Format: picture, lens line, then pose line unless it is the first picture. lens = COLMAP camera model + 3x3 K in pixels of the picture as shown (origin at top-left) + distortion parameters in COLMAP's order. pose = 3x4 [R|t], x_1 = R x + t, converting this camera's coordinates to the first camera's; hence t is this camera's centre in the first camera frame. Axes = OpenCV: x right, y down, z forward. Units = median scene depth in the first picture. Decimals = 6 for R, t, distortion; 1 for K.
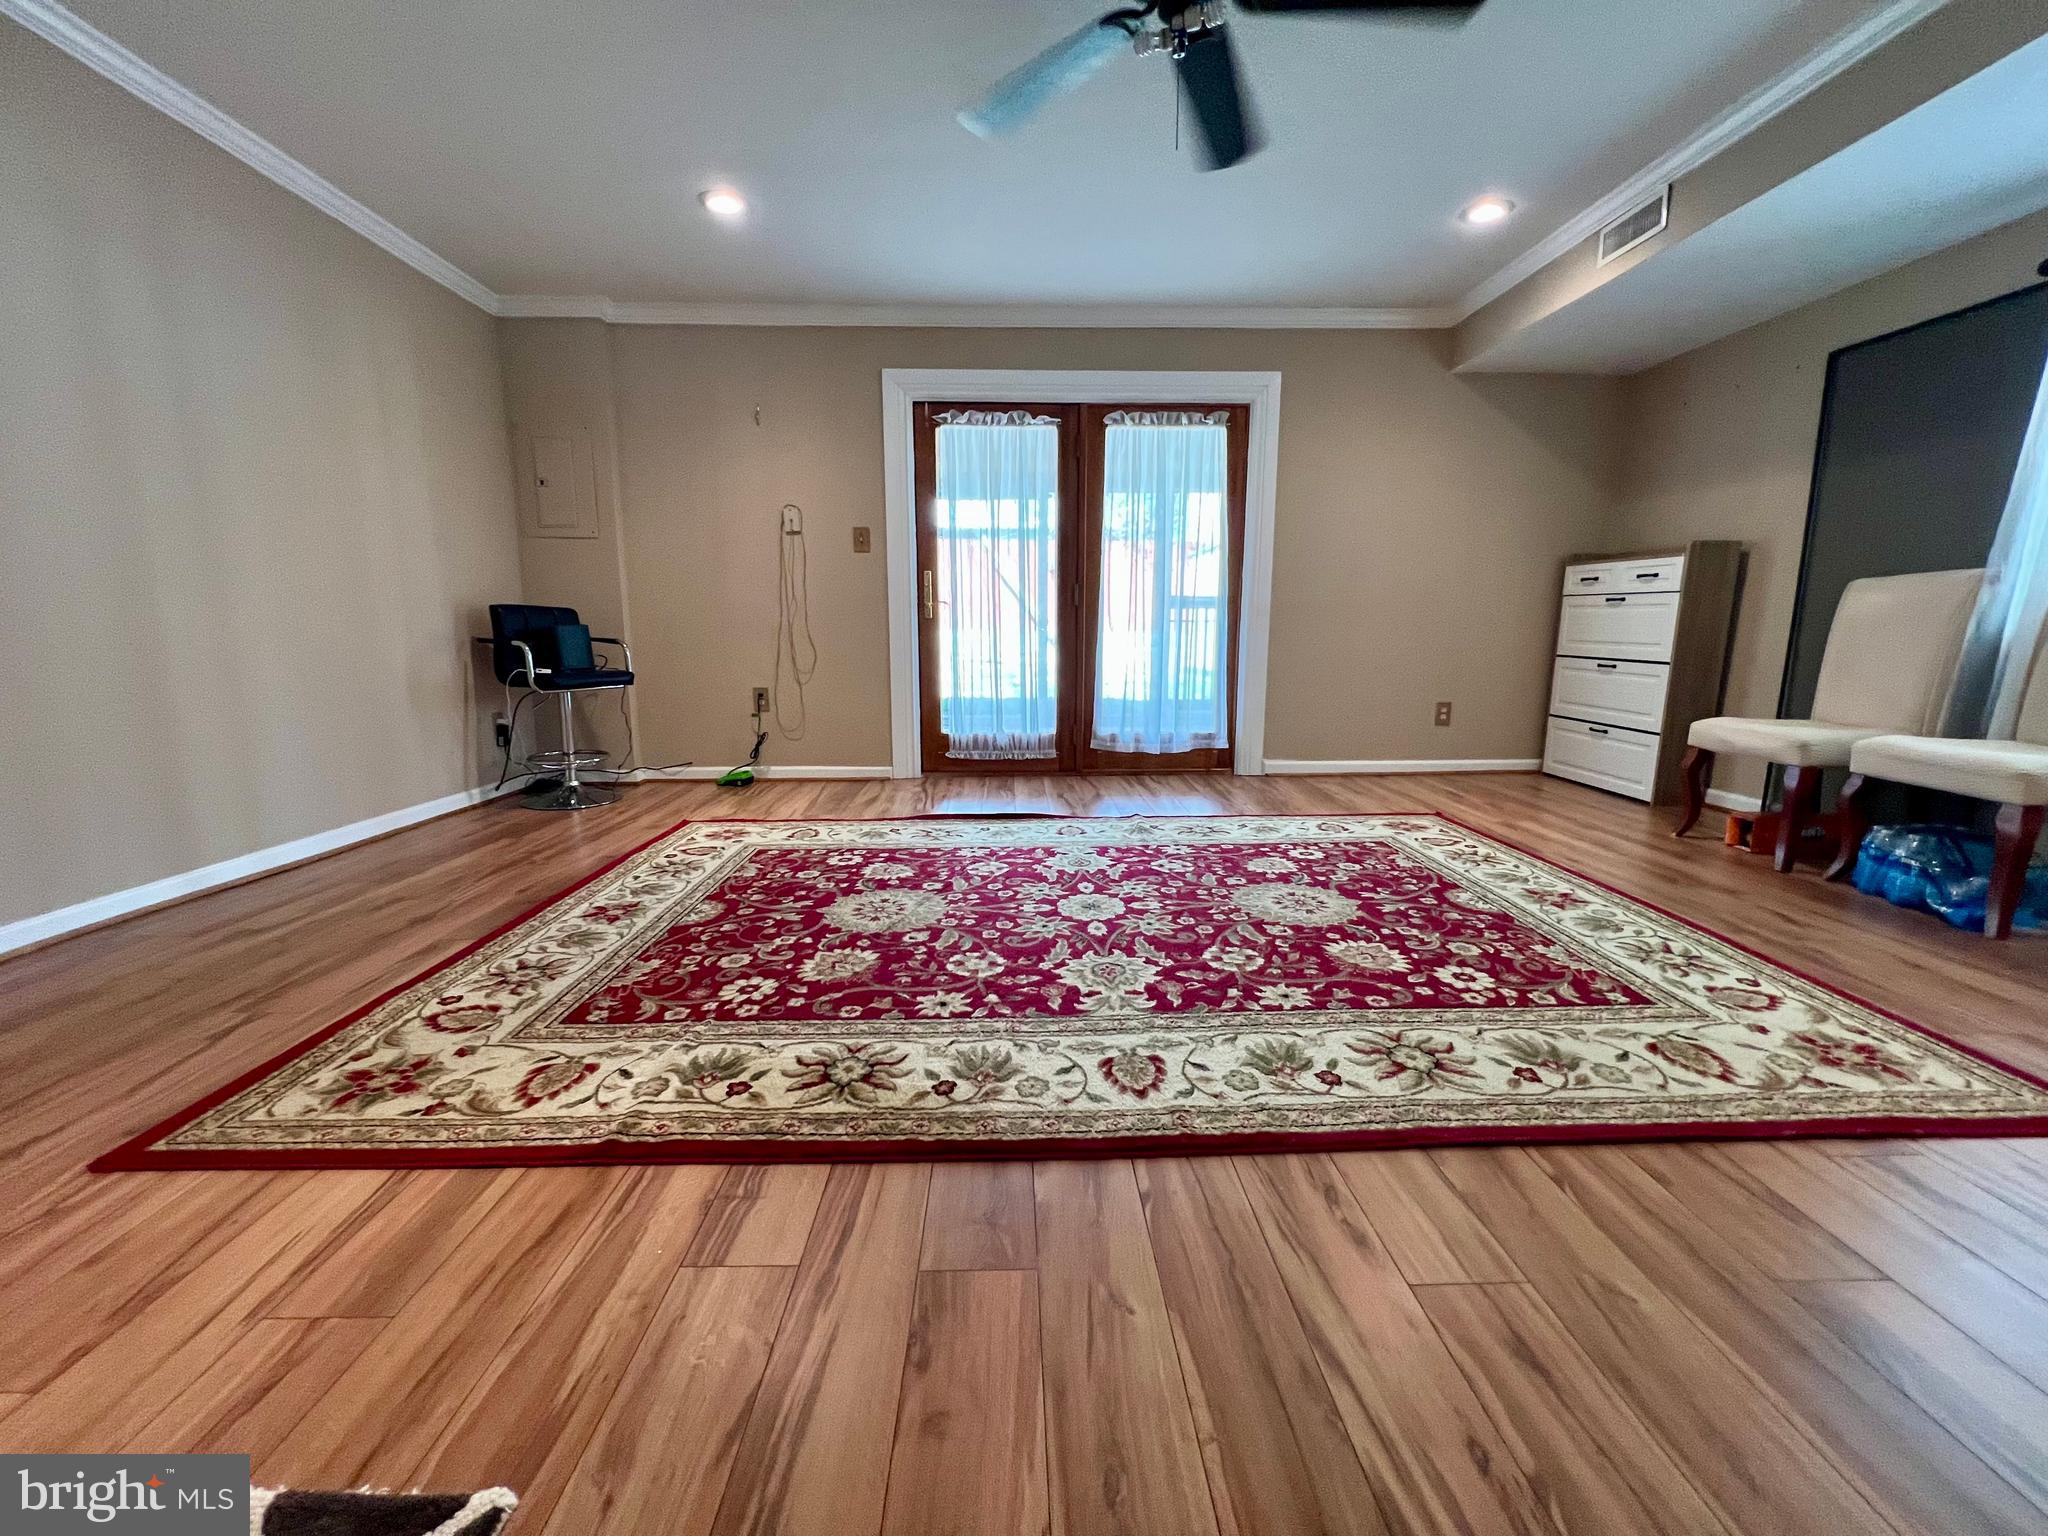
lens RADIAL K [[821.1, 0, 1025.4], [0, 821.1, 771.7], [0, 0, 1]] dist [-0.004111, 0.000767]
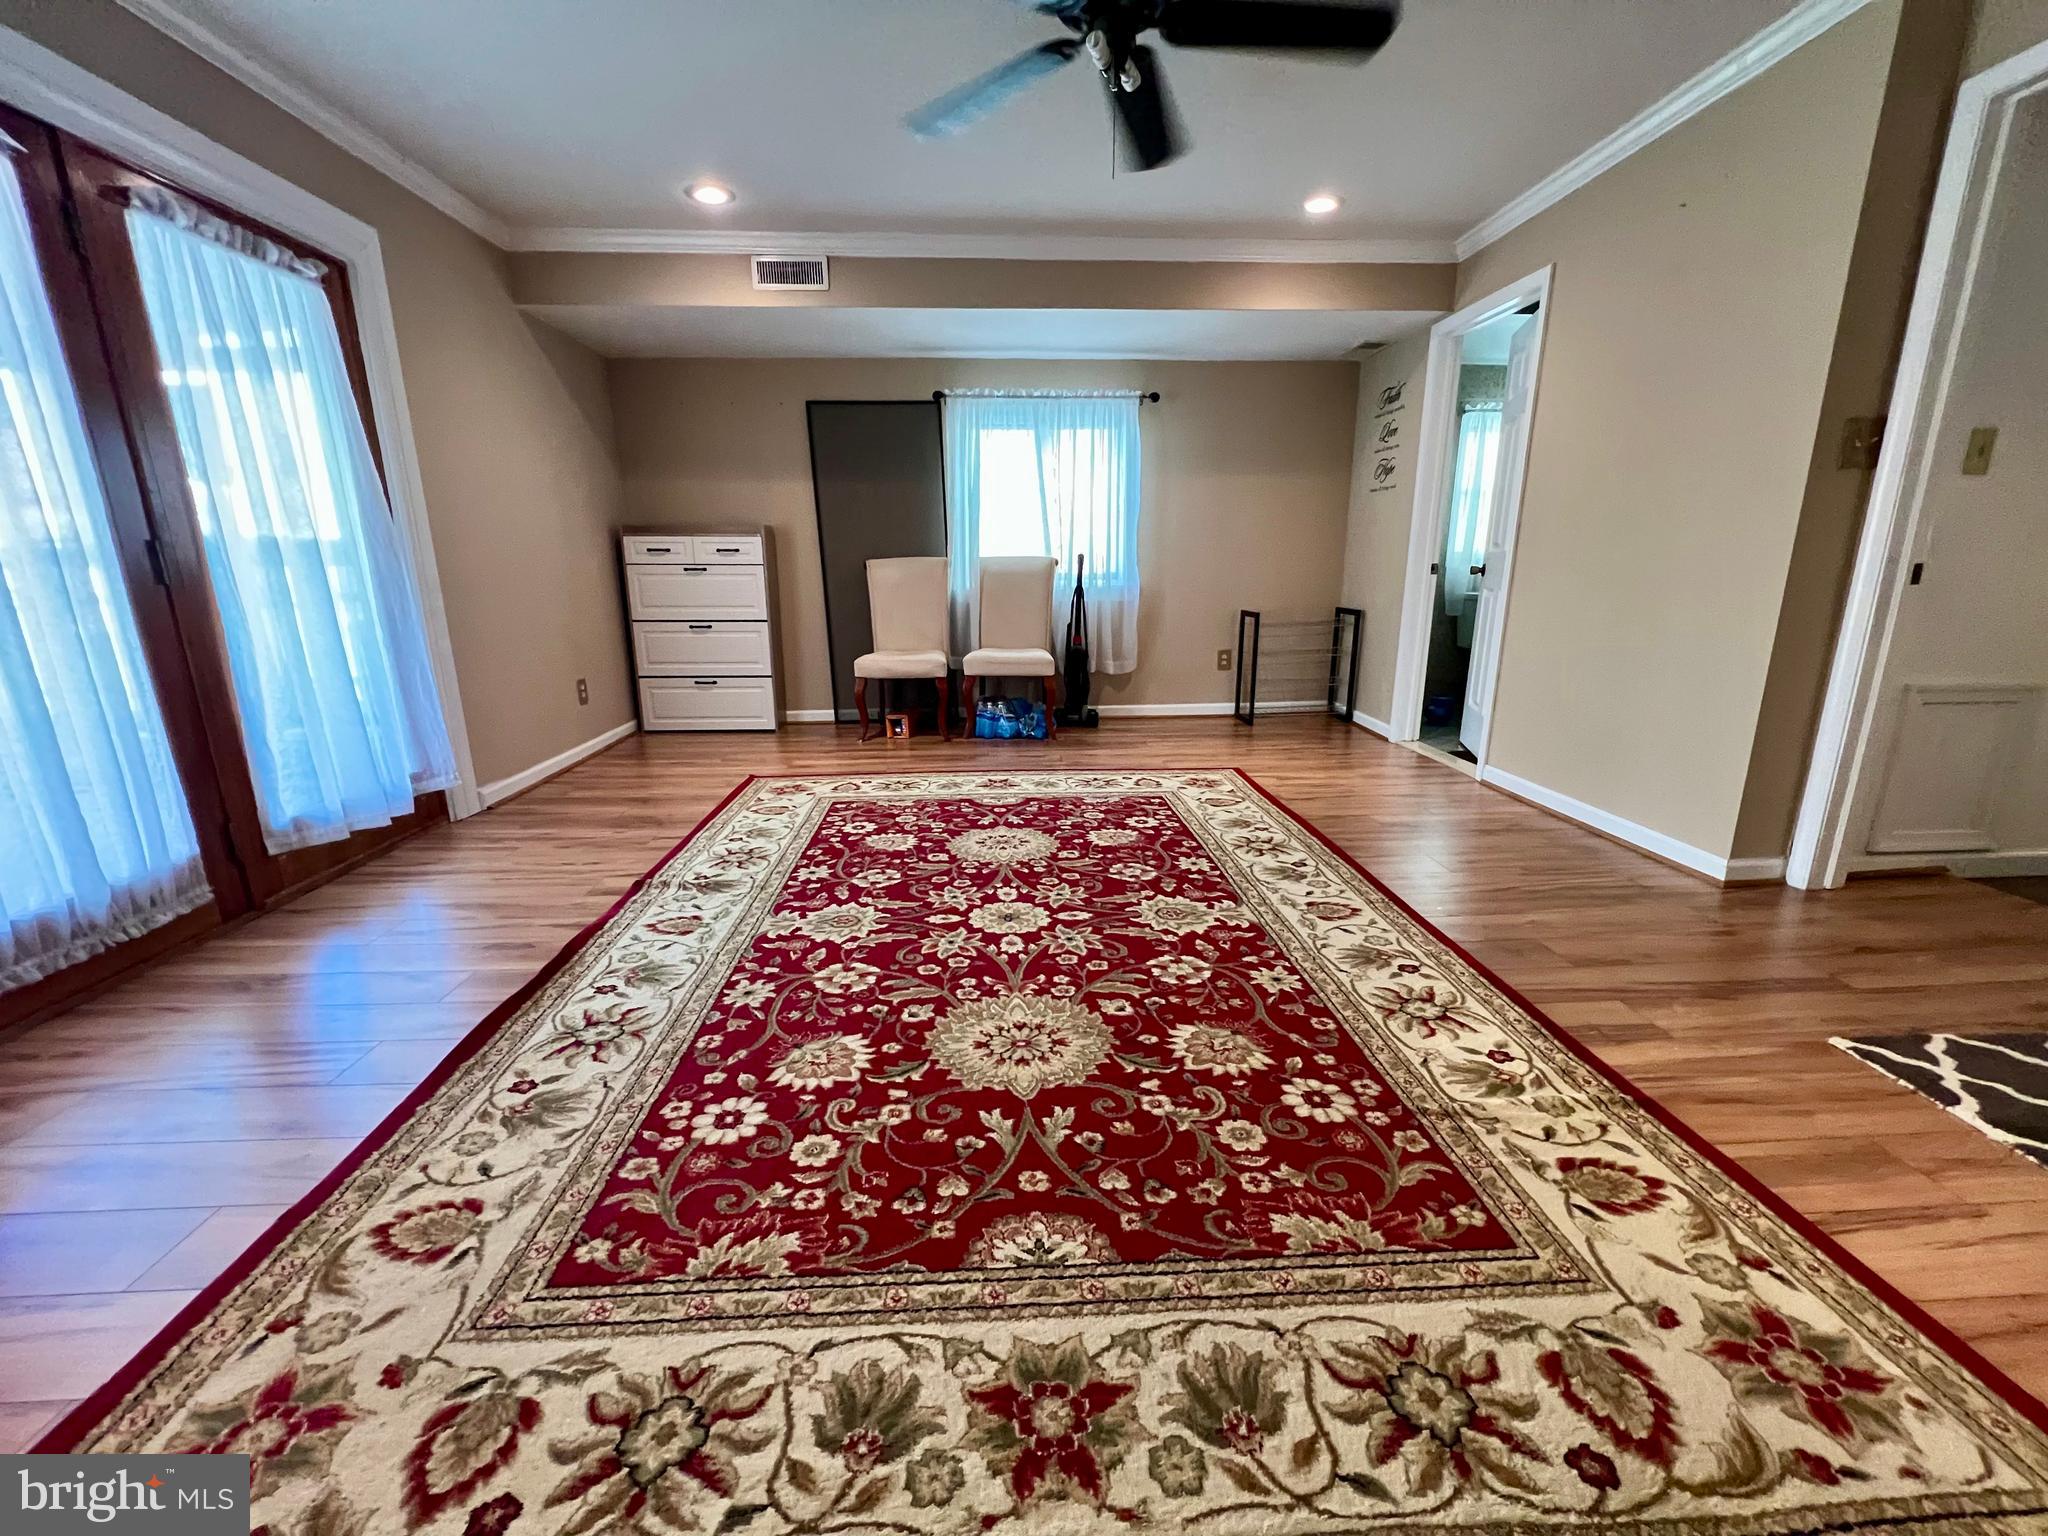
lens RADIAL K [[821.9, 0, 1024.0], [0, 821.9, 768.0], [0, 0, 1]] dist [-0.003608, 0.000351]
pose [[-0.025263, -0.241296, 0.970123, -0.849248], [0.182269, 0.953054, 0.241797, -0.240565], [-0.982924, 0.182932, 0.019904, 0.992516]]
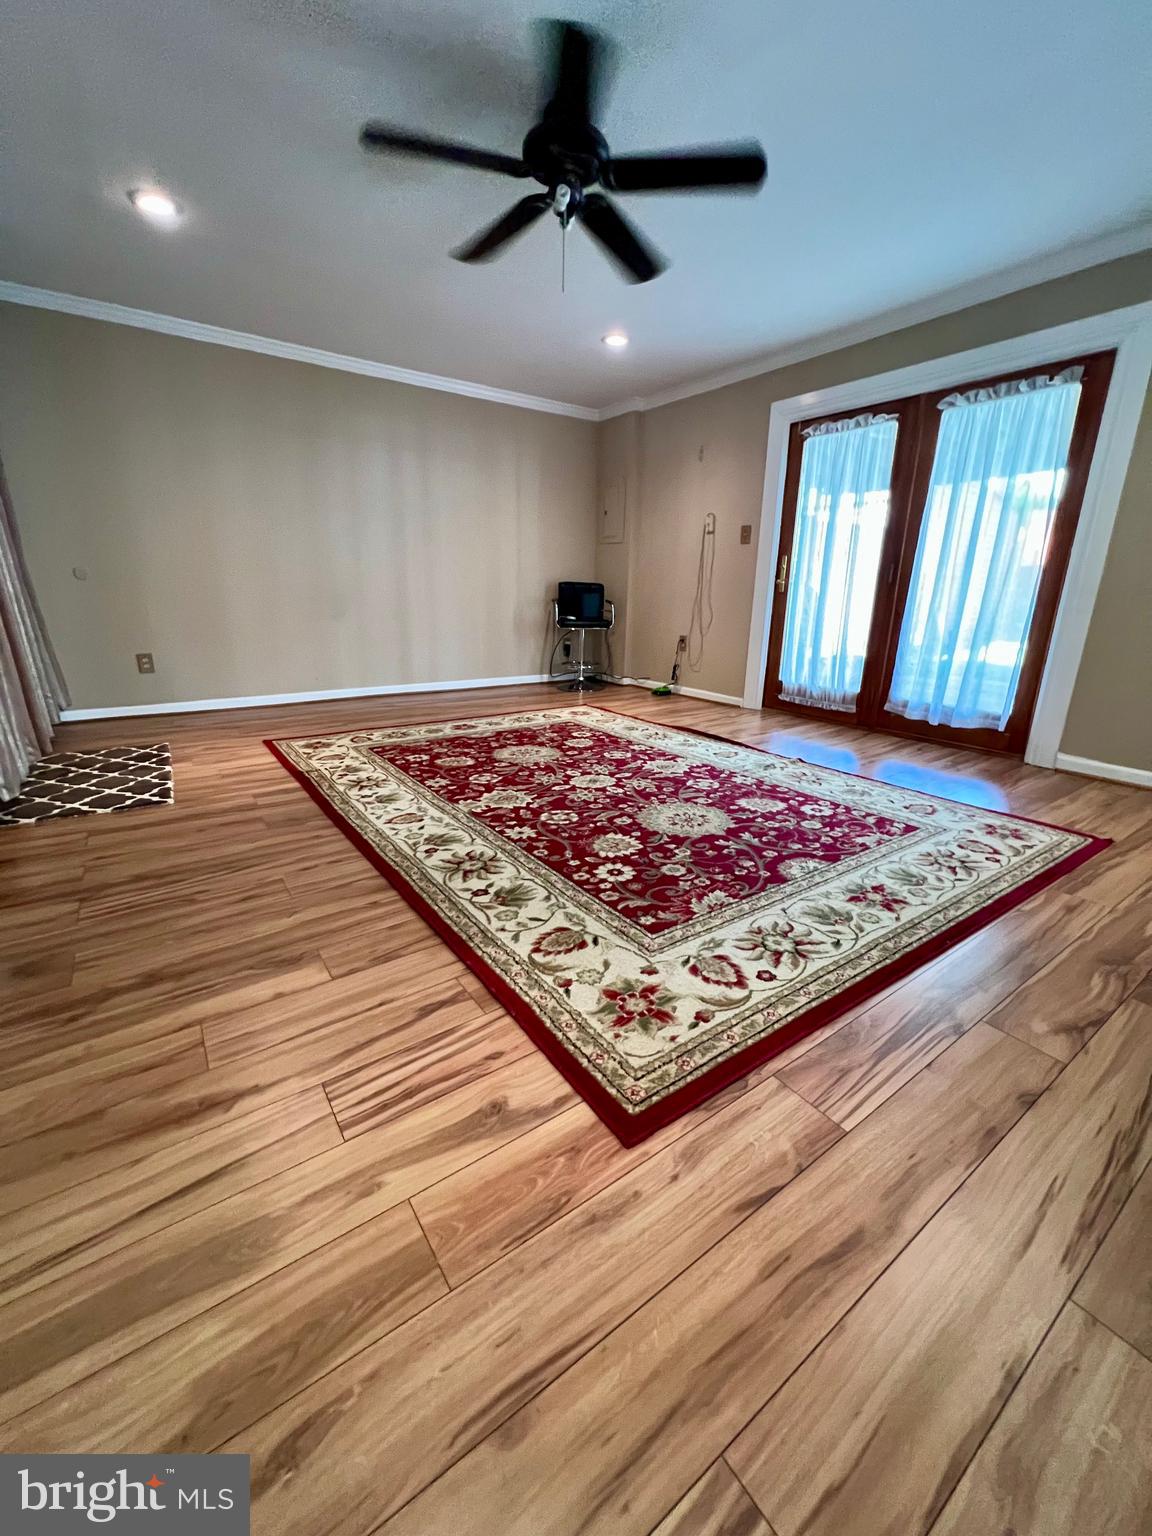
lens RADIAL K [[615.8, 0, 572.9], [0, 615.8, 768.7], [0, 0, 1]] dist [-0.004111, 0.000767]
pose [[0.555020, 0.244300, -0.795154, 1.076055], [-0.156054, 0.969509, 0.188942, -0.086120], [0.817068, 0.019220, 0.576221, 0.289480]]
